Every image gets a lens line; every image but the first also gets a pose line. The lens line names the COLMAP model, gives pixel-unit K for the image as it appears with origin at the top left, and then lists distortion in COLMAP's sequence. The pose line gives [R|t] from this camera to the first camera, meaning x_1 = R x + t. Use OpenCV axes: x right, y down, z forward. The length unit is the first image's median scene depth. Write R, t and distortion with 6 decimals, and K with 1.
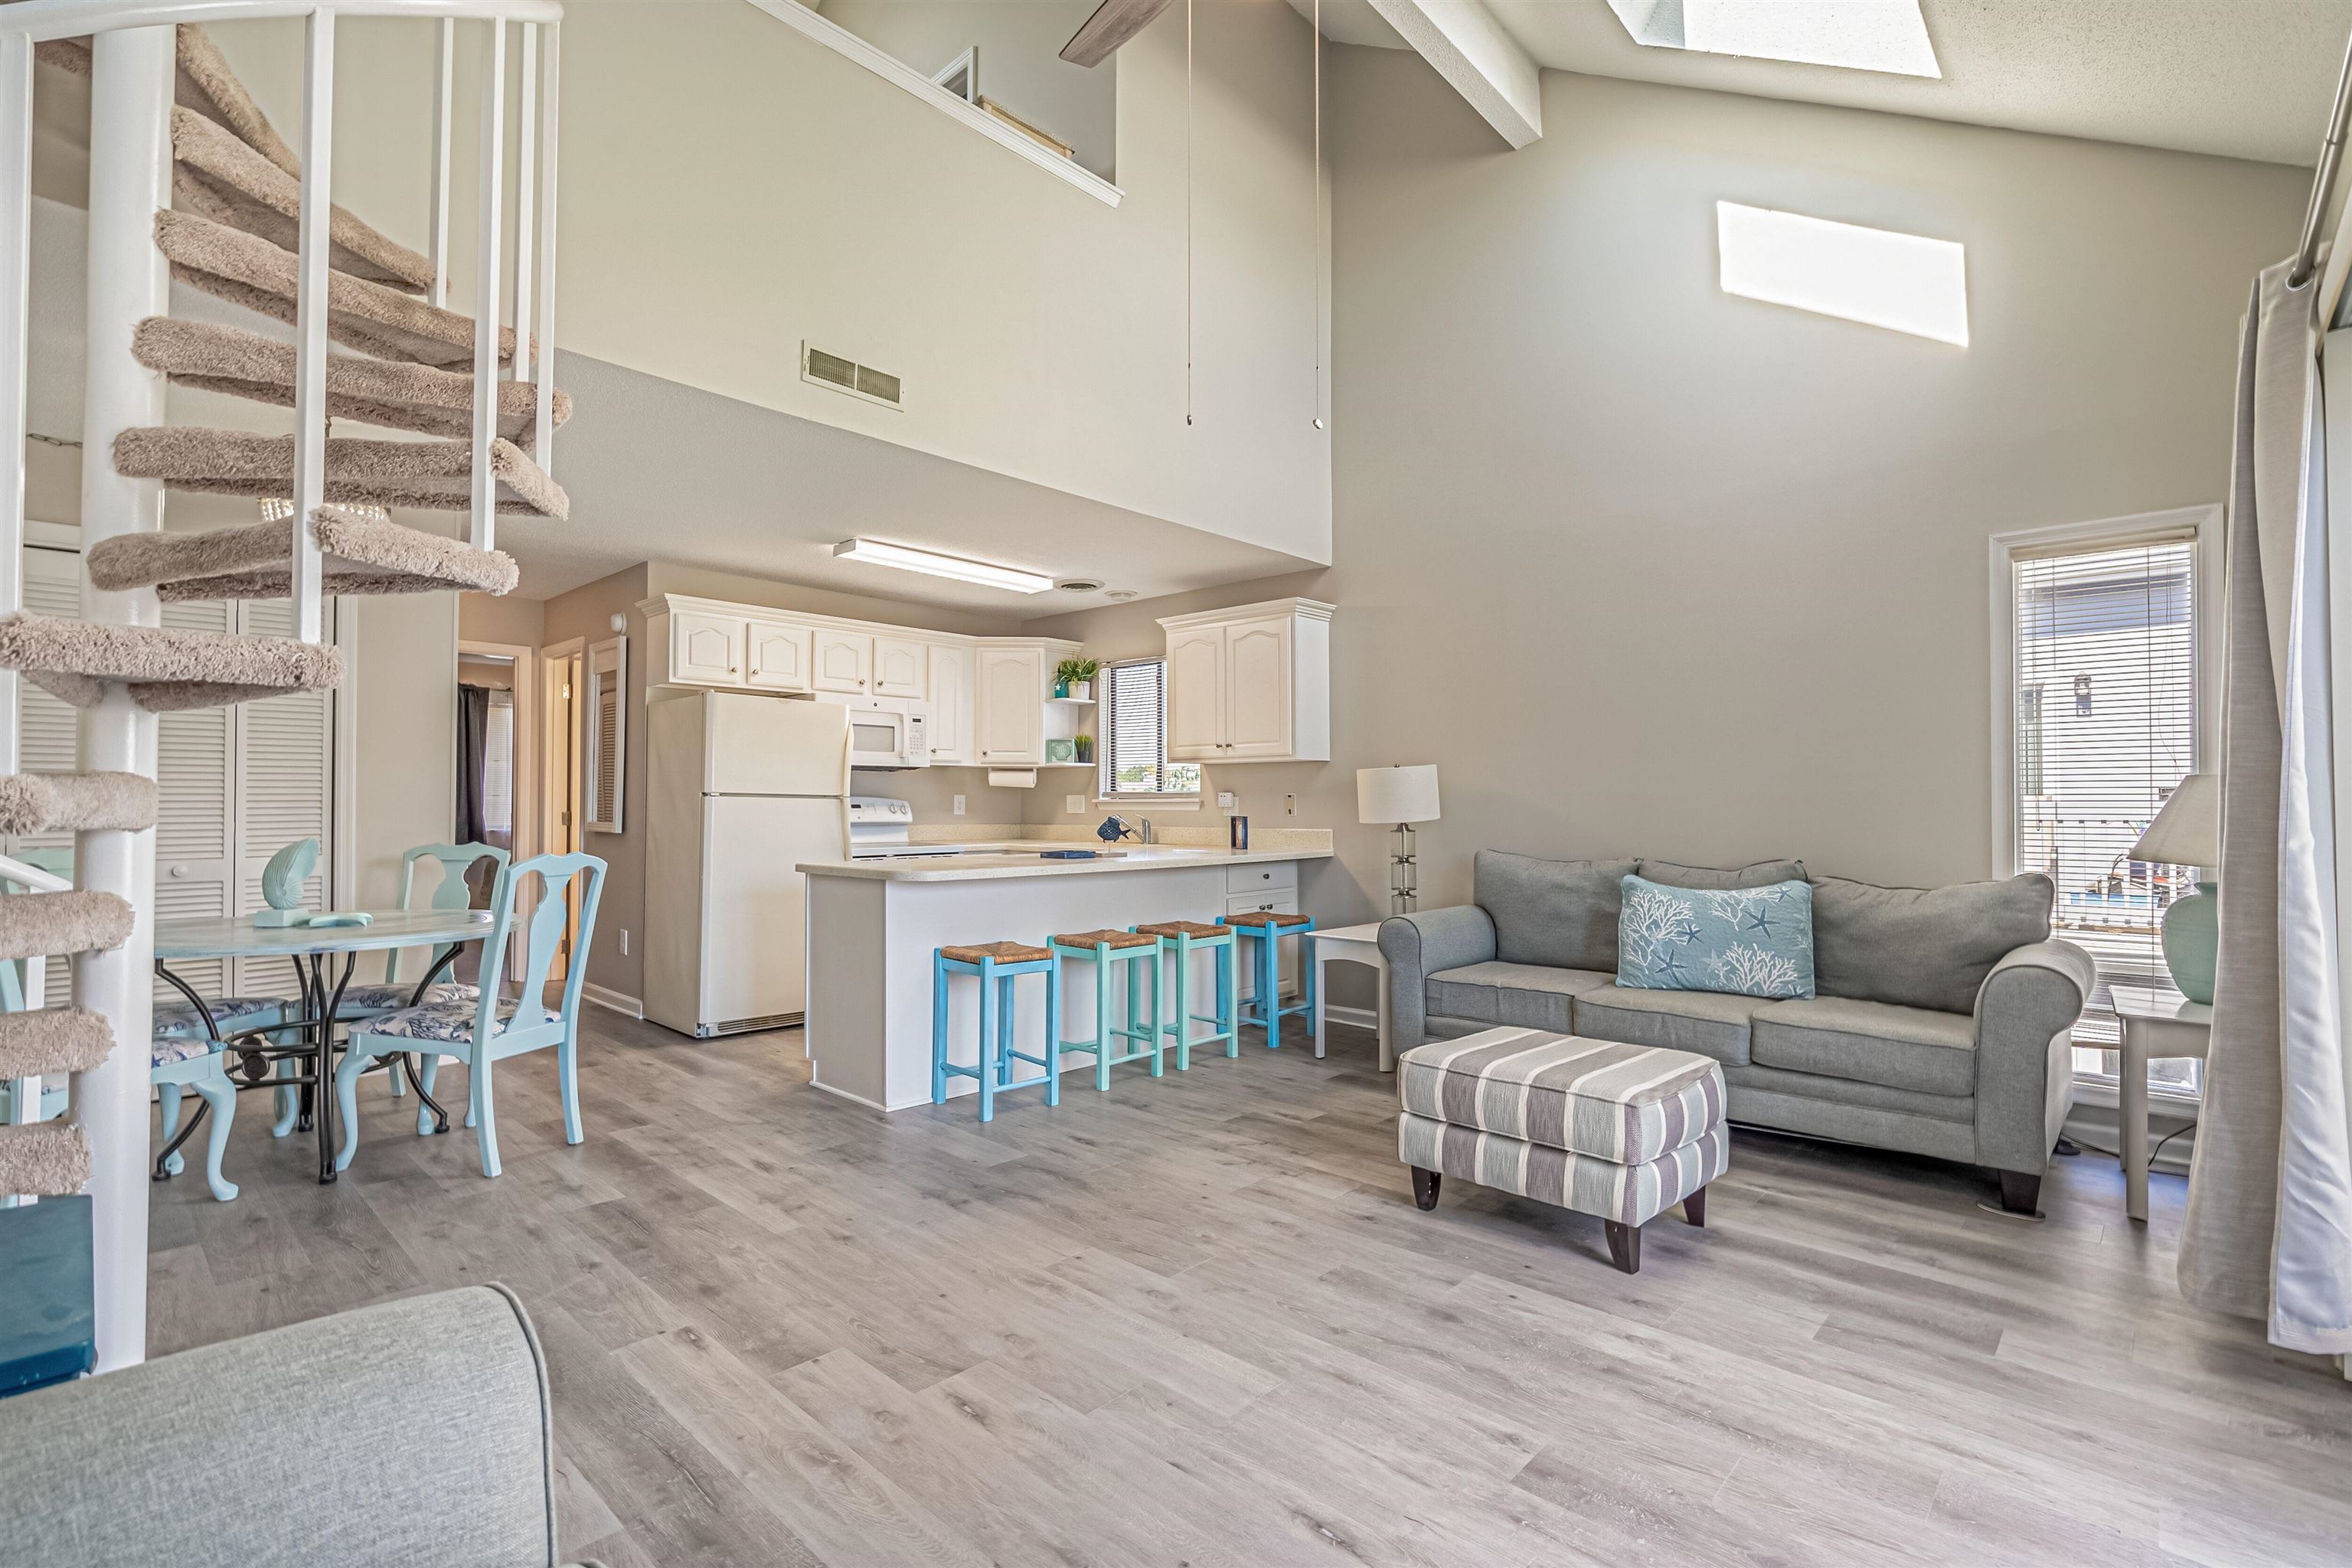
lens RADIAL K [[1069.5, 0, 1176.0], [0, 1069.5, 784.0], [0, 0, 1]] dist [-0.014038, 0.006632]
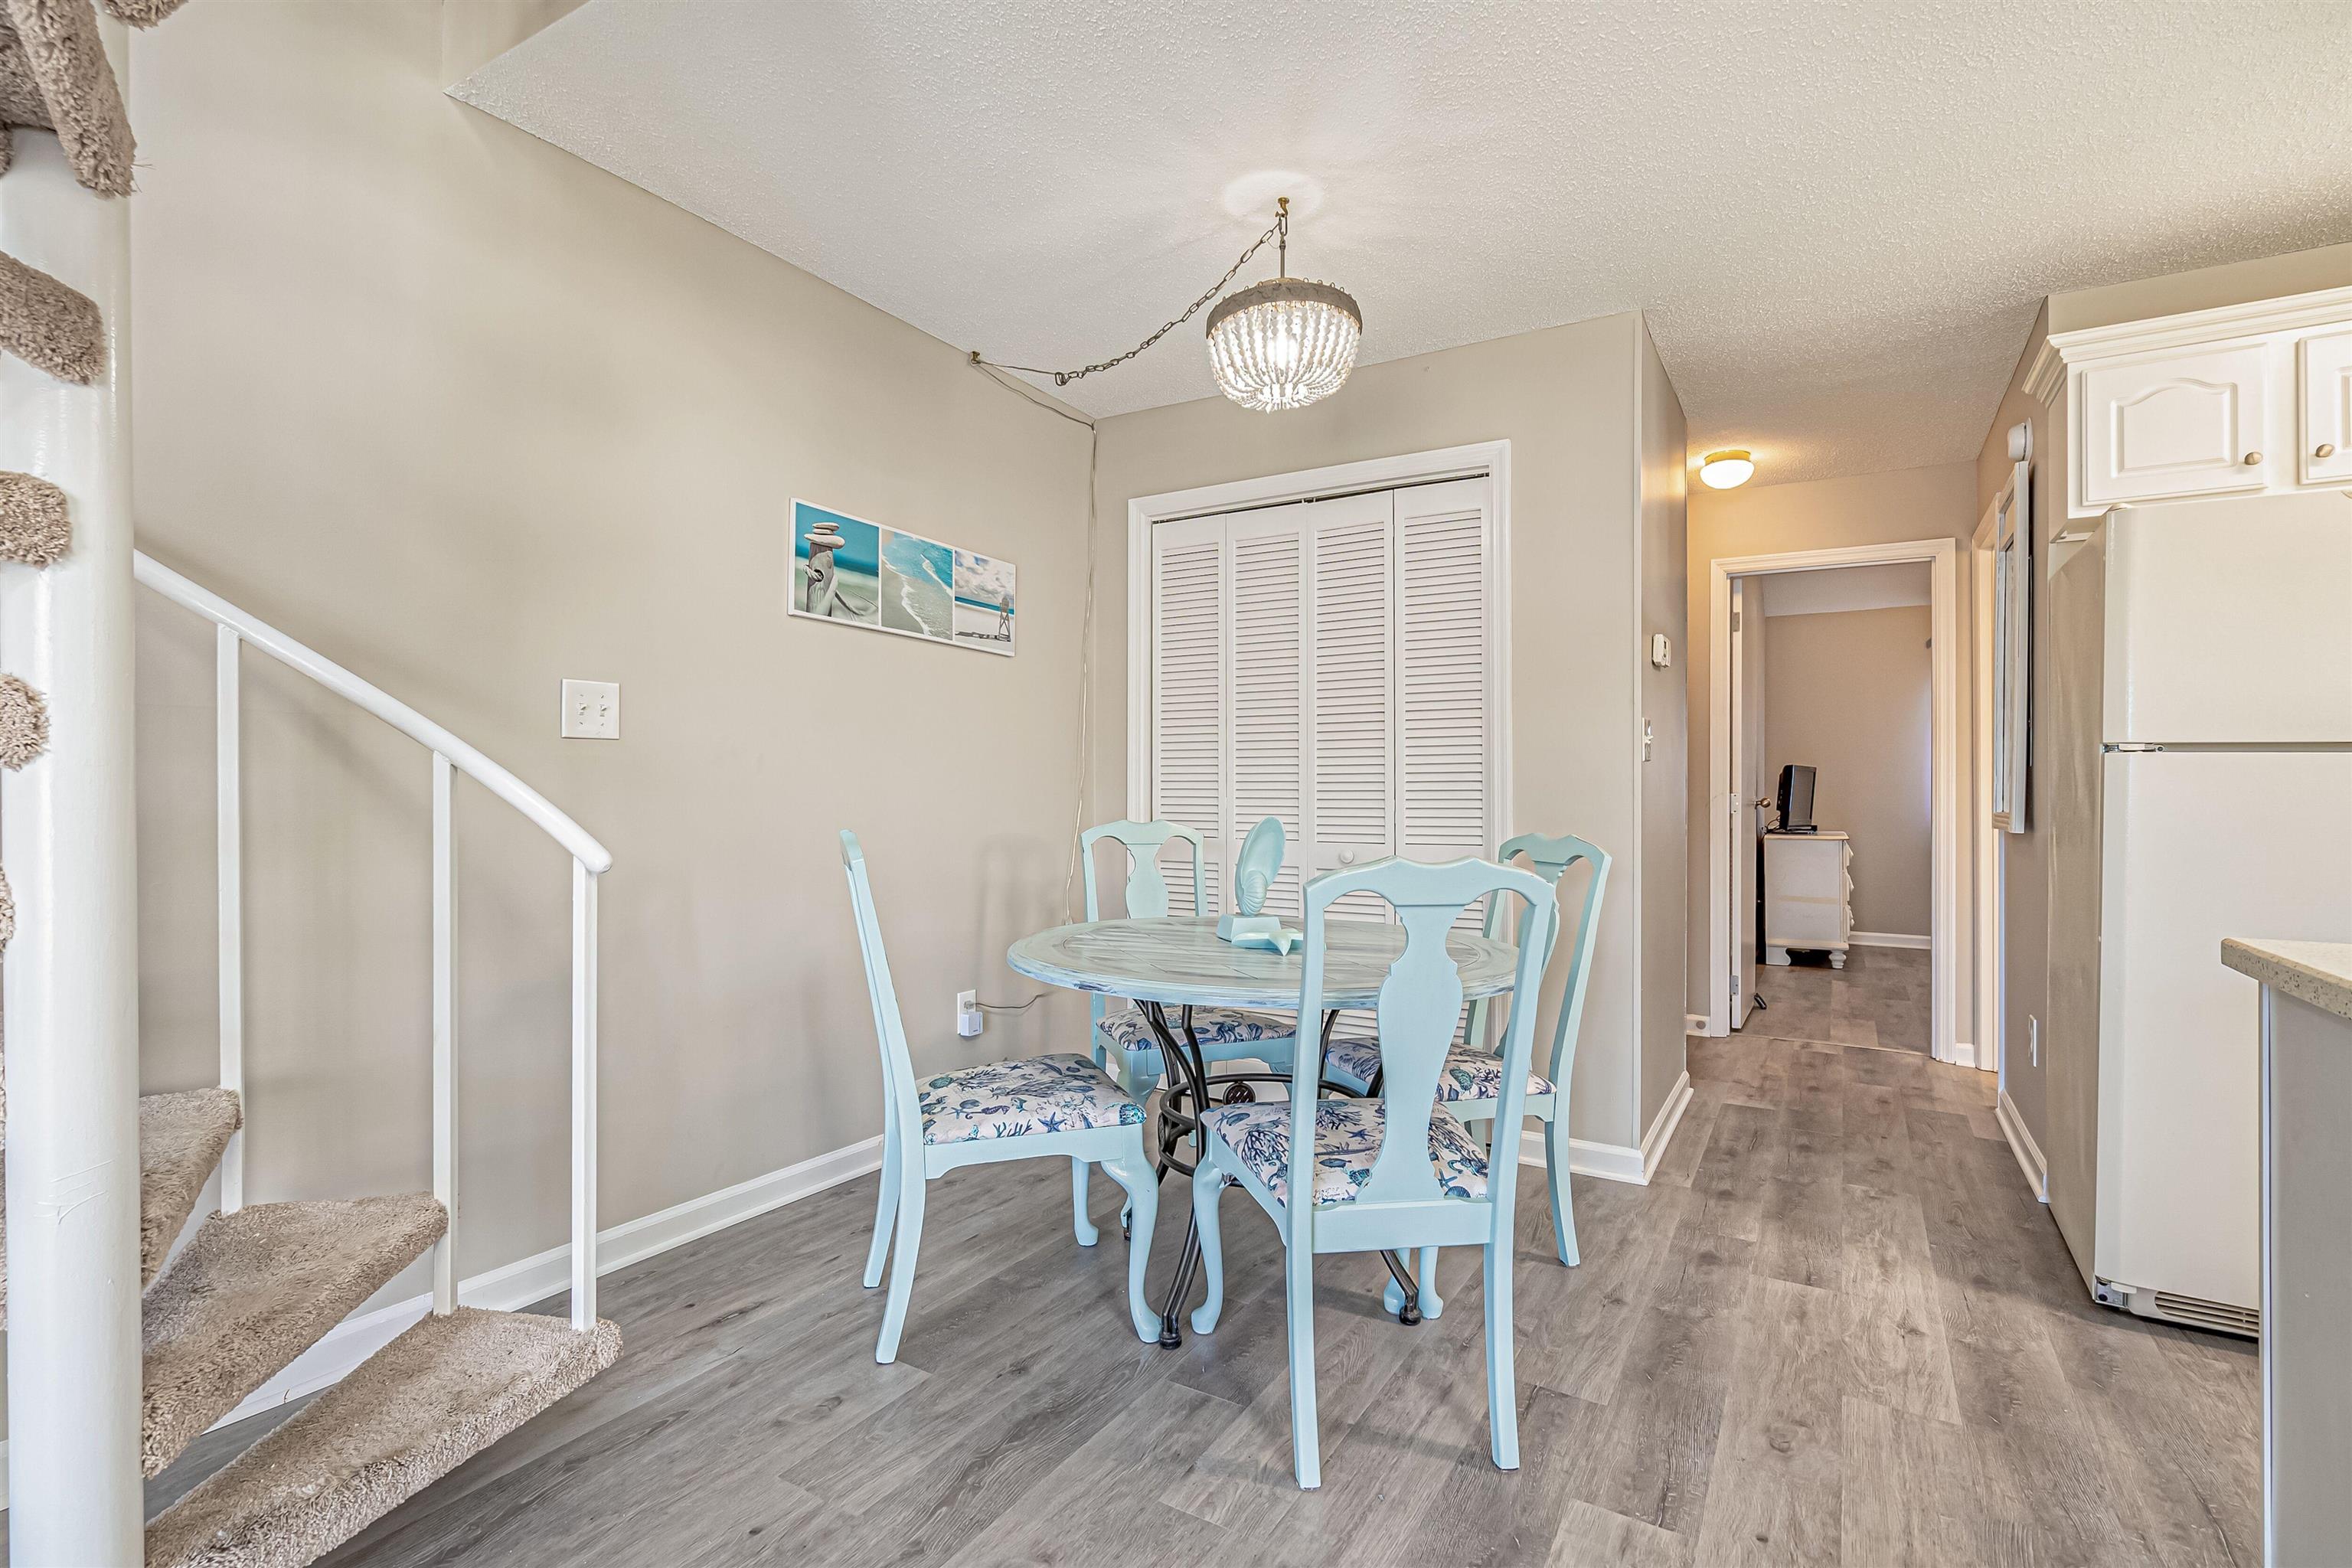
lens RADIAL K [[1089.5, 0, 1175.9], [0, 1089.5, 790.0], [0, 0, 1]] dist [-0.004369, 0.000901]
pose [[0.203015, -0.006453, -0.979154, -0.145247], [0.014463, 0.999889, -0.003591, 0.038880], [0.979069, -0.013433, 0.203085, 0.890565]]
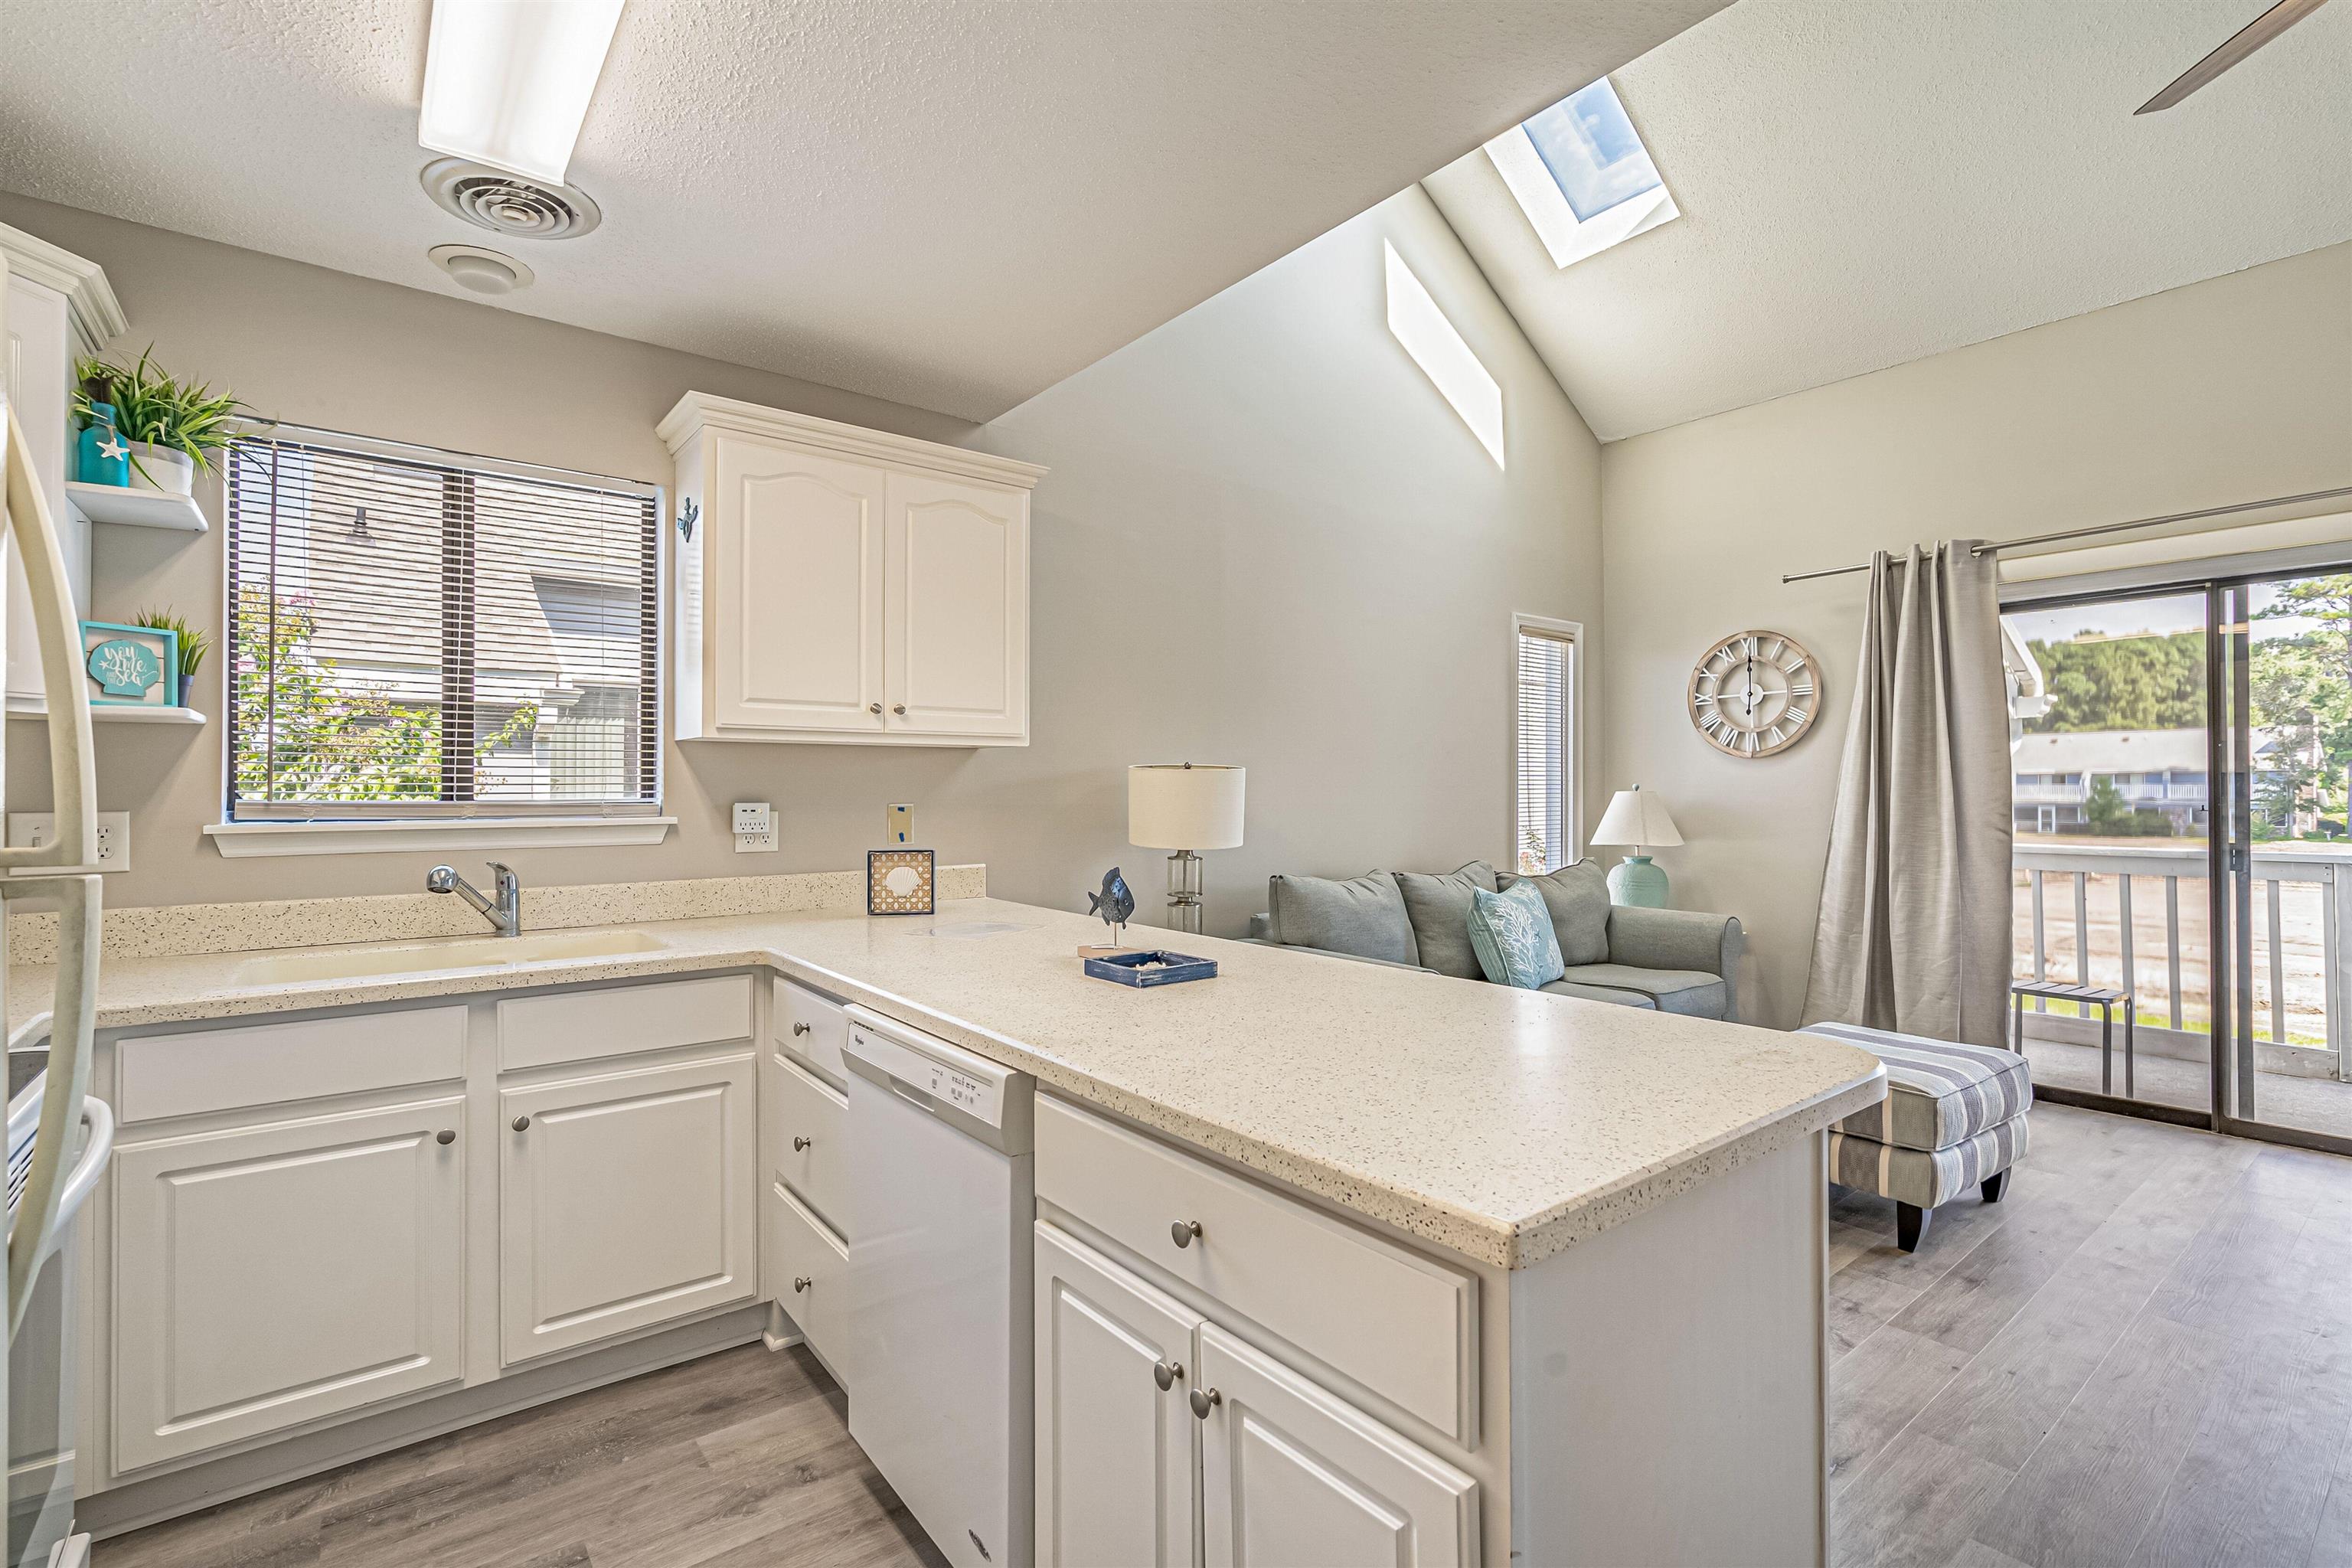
lens RADIAL K [[1069.5, 0, 1176.0], [0, 1069.5, 784.0], [0, 0, 1]] dist [-0.014038, 0.006632]
pose [[0.151347, 0.005147, 0.988467, -0.780864], [-0.016076, 0.999867, -0.002745, -0.003748], [-0.988350, -0.015475, 0.151409, 1.465325]]
